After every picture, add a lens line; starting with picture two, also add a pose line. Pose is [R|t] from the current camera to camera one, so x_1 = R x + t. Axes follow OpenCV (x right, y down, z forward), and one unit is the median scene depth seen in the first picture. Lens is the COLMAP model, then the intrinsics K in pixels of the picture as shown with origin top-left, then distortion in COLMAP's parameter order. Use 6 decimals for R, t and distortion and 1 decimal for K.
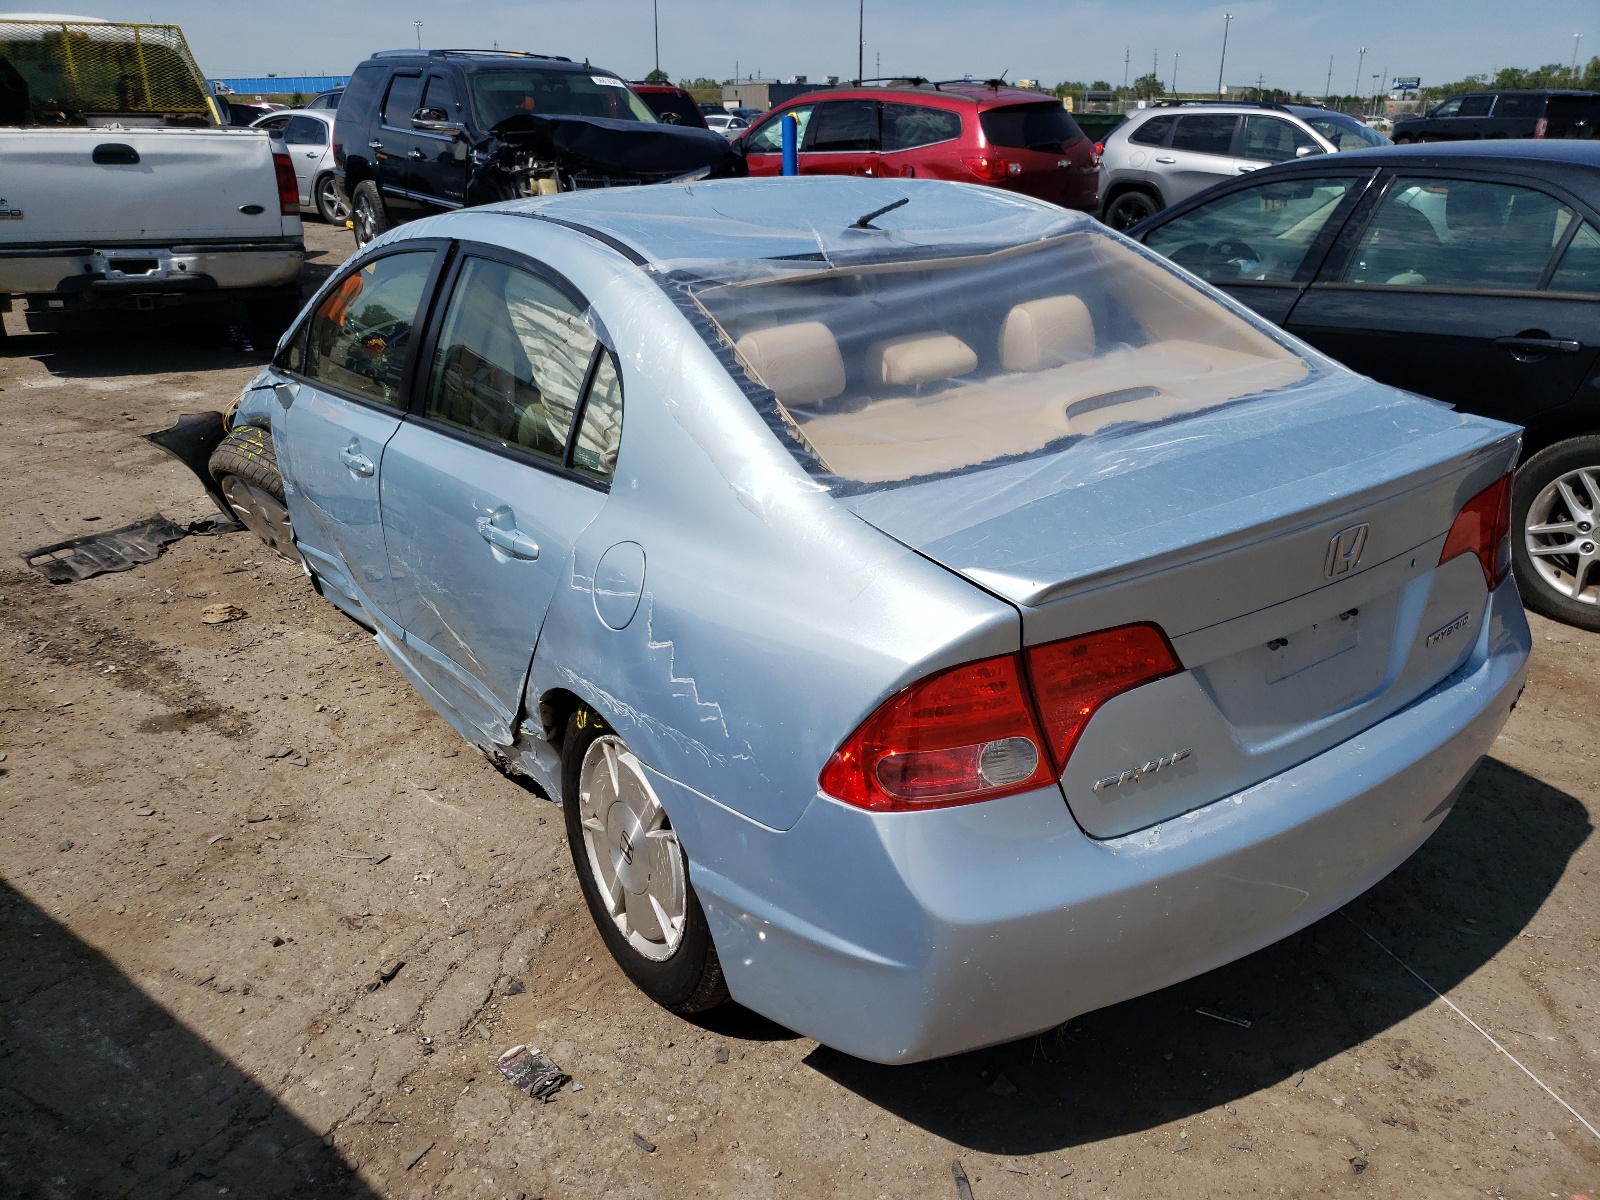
lens RADIAL K [[1231.0, 0, 809.9], [0, 1231.0, 600.7], [0, 0, 1]] dist [0.035840, -0.004381]
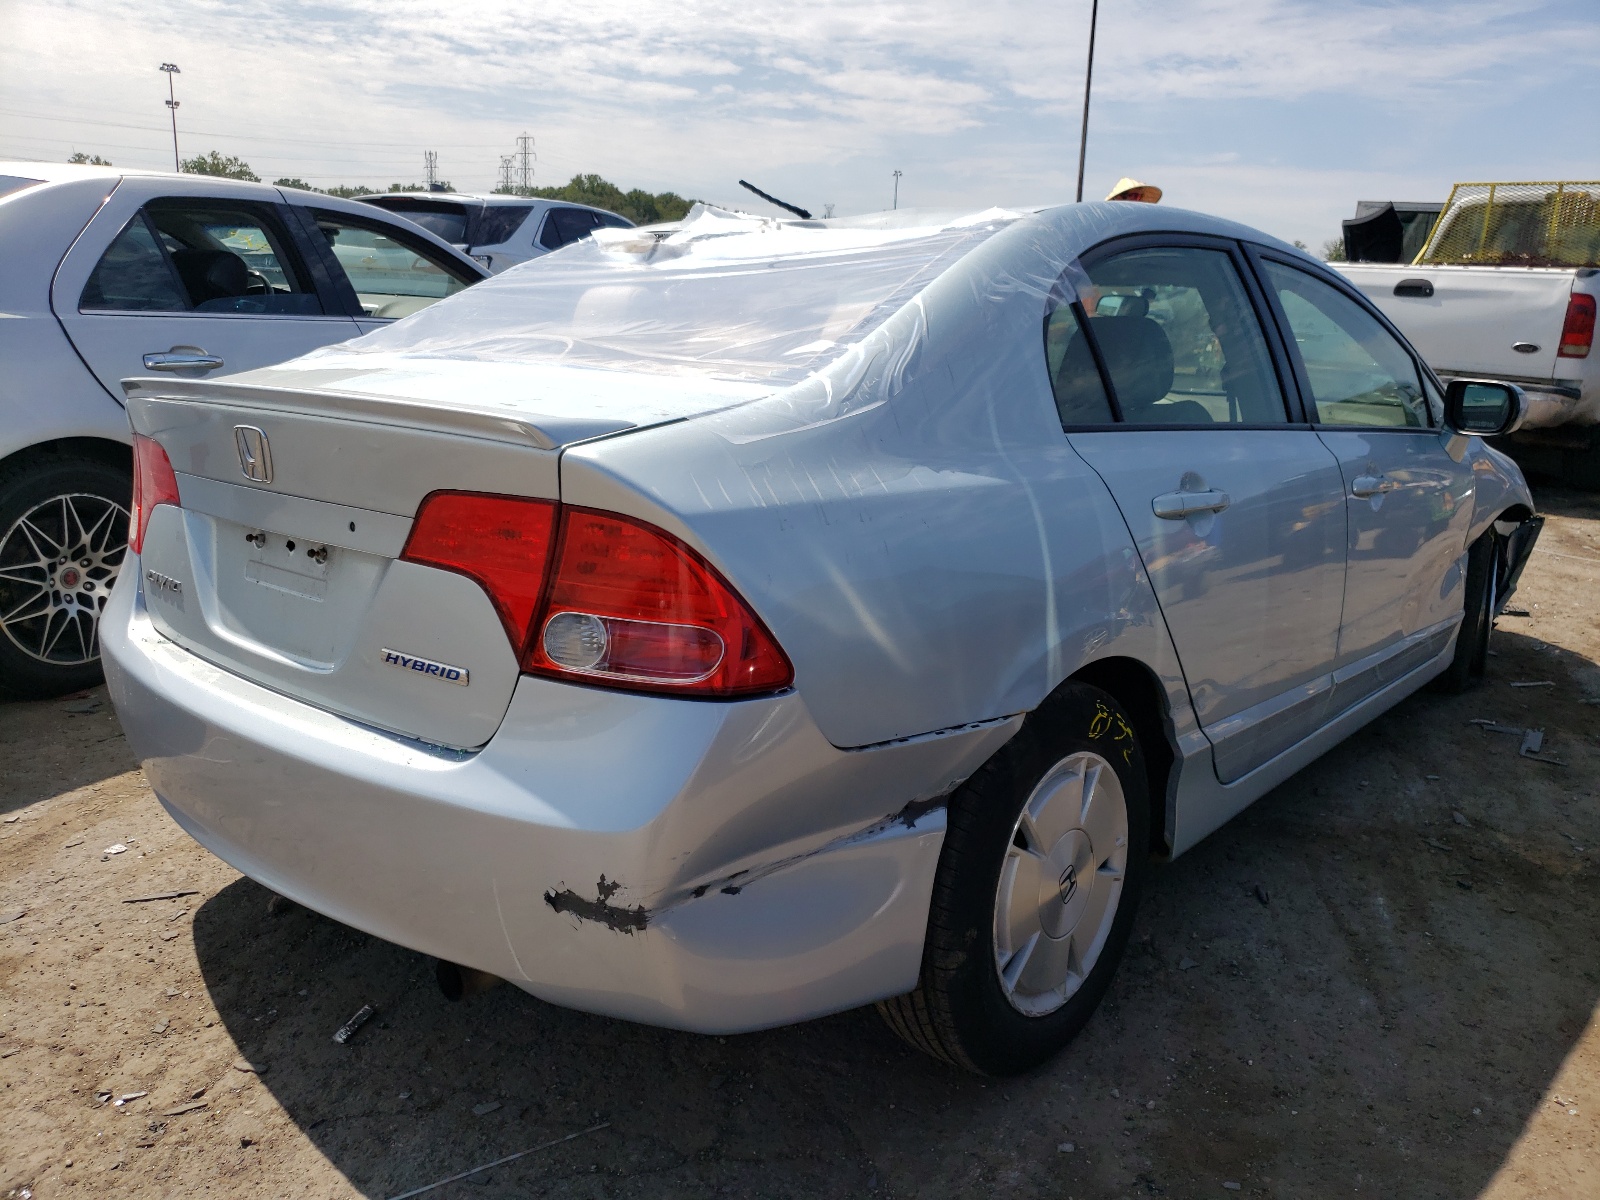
lens RADIAL K [[1231.0, 0, 809.9], [0, 1231.0, 600.7], [0, 0, 1]] dist [0.035840, -0.004381]
pose [[0.252501, 0.248969, -0.935018, 1.194118], [-0.391301, 0.910060, 0.136653, -0.189488], [0.884945, 0.331368, 0.327213, 0.921045]]
